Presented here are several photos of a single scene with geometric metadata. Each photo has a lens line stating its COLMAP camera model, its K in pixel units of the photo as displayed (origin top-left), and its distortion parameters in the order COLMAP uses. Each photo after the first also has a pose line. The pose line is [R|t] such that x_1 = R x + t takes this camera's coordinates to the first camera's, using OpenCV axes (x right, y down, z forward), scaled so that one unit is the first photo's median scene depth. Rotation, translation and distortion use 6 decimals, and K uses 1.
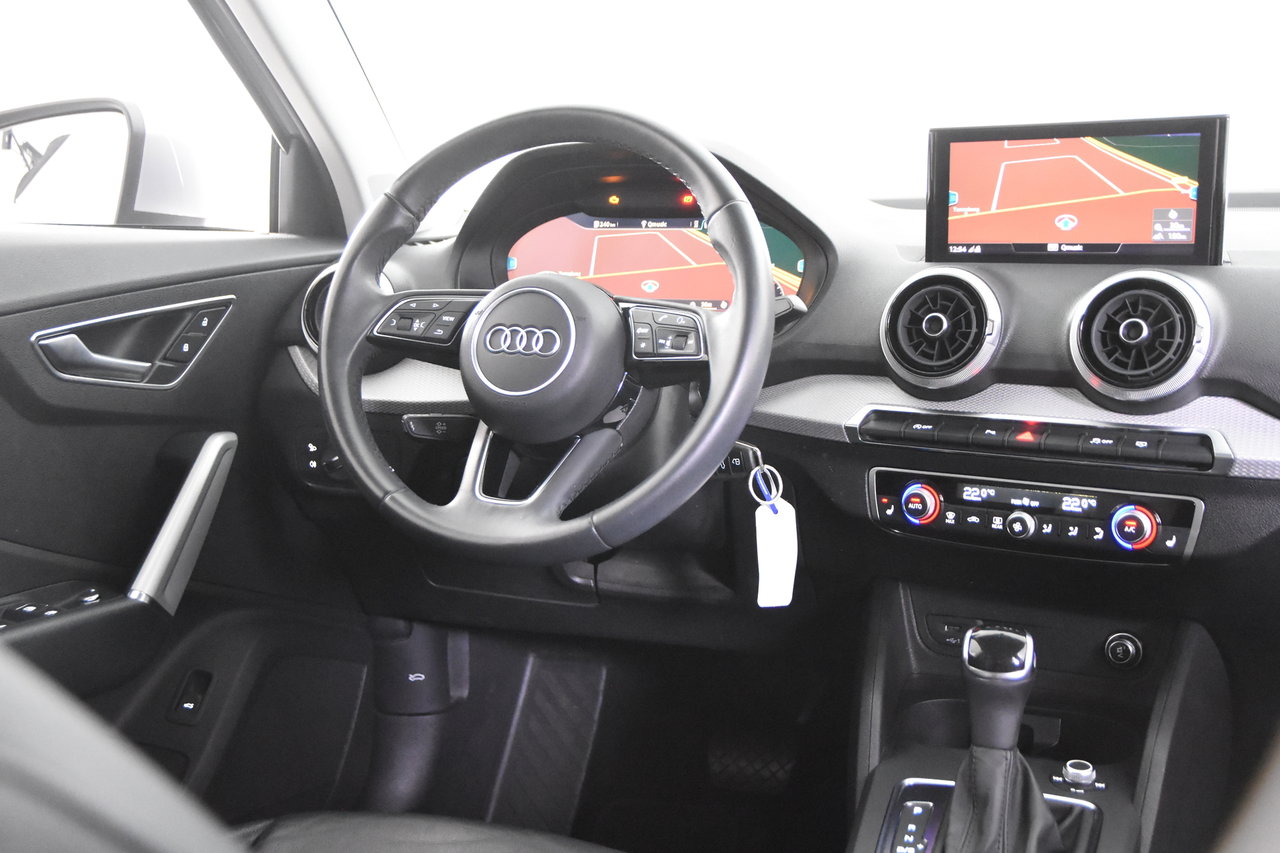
lens RADIAL K [[1401.3, 0, 636.5], [0, 1401.3, 435.7], [0, 0, 1]] dist [0.002274, 0.000000]
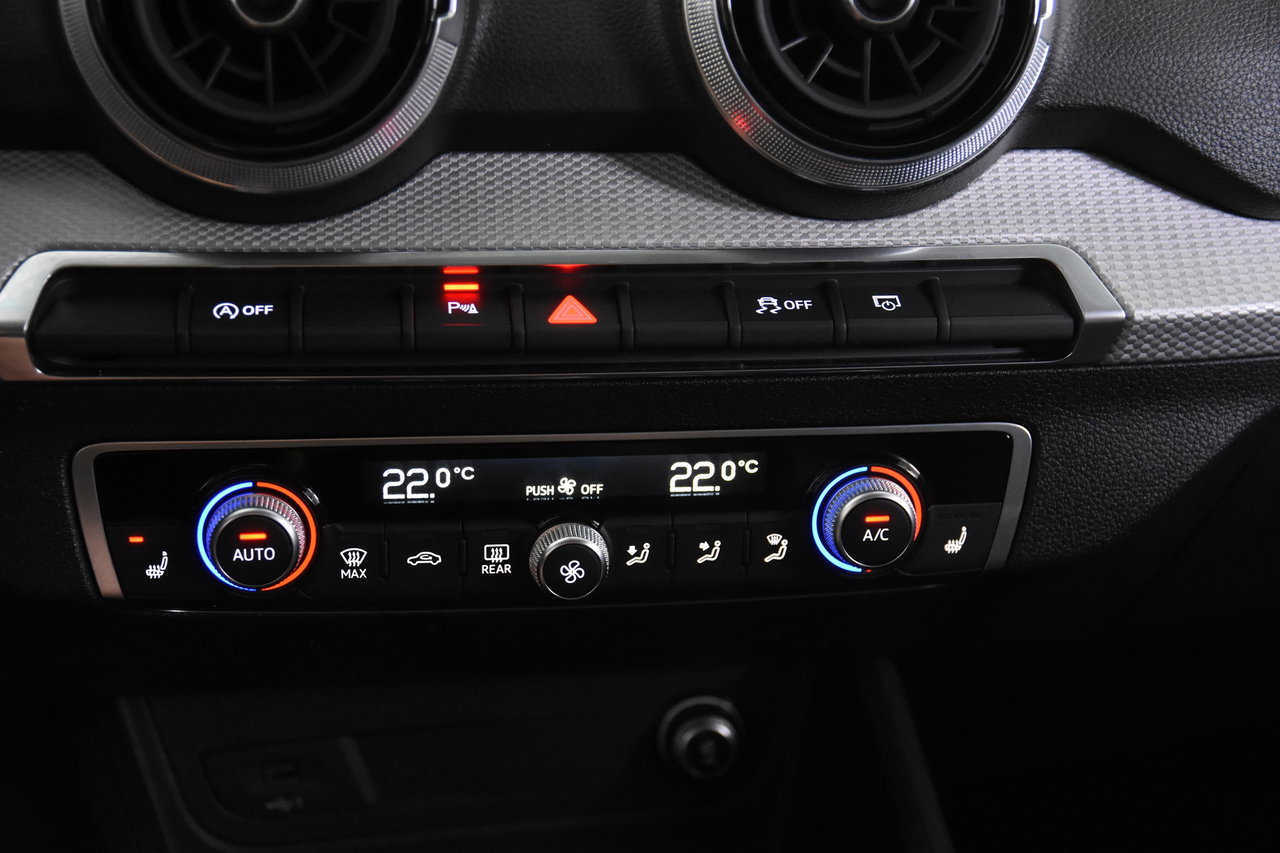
lens RADIAL K [[2012.2, 0, 638.8], [0, 2012.2, 422.5], [0, 0, 1]] dist [0.063681, 0.000000]
pose [[0.771805, -0.204885, 0.601946, -0.008599], [0.069111, 0.968087, 0.240896, -0.087052], [-0.632092, -0.144323, 0.761335, 0.593213]]
